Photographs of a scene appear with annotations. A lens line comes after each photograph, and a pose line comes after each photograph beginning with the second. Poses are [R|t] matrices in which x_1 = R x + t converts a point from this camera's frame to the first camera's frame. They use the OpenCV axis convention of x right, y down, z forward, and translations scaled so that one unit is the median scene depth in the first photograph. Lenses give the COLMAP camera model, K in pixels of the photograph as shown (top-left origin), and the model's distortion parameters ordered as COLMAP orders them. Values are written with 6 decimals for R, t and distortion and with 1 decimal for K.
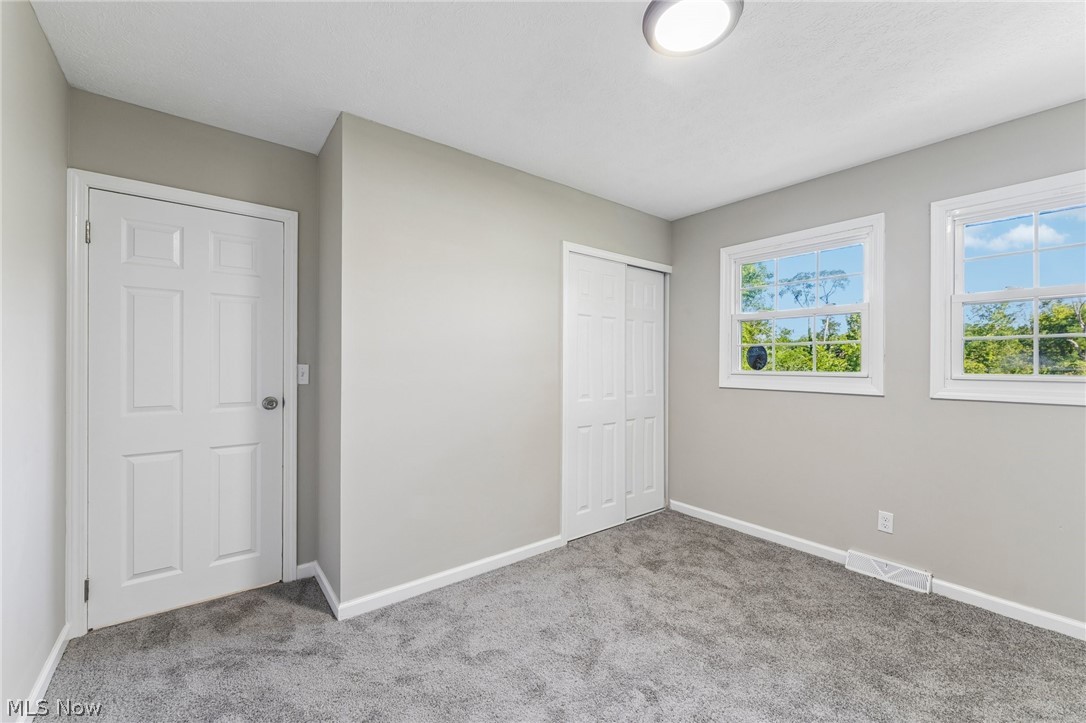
lens RADIAL K [[435.3, 0, 546.1], [0, 435.3, 362.1], [0, 0, 1]] dist [0.003756, -0.001143]
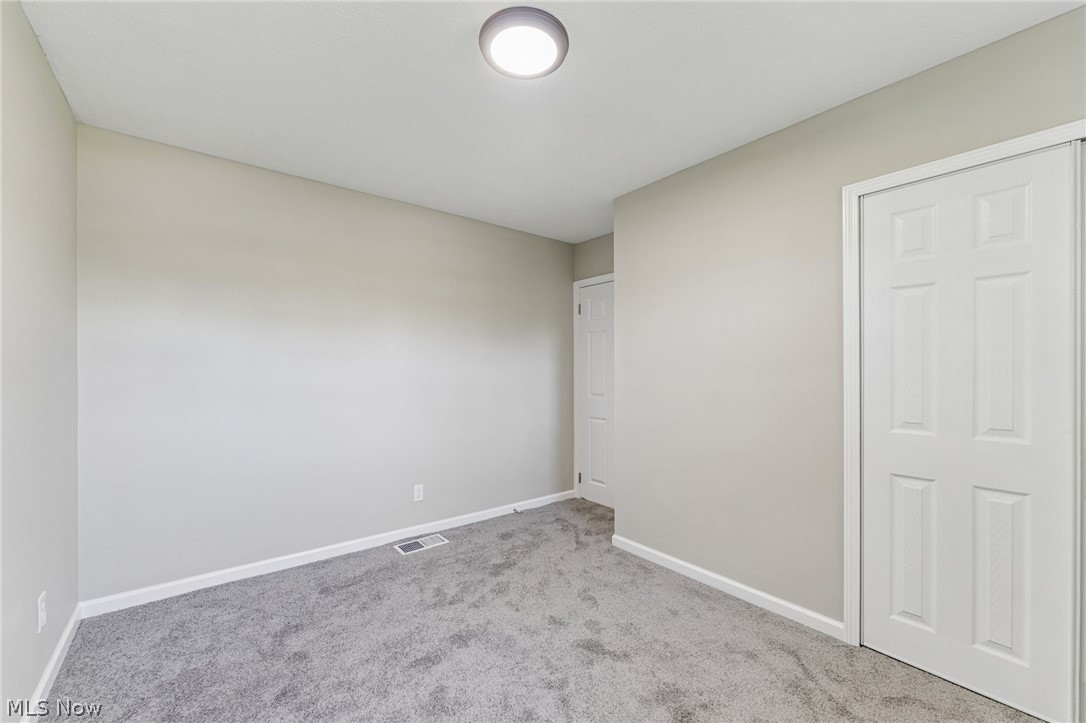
lens RADIAL K [[435.3, 0, 541.4], [0, 435.3, 369.4], [0, 0, 1]] dist [0.003756, -0.001143]
pose [[0.007802, -0.010506, -0.999914, 0.987458], [-0.003876, 0.999937, -0.010536, 0.017827], [0.999962, 0.003958, 0.007761, 0.735127]]
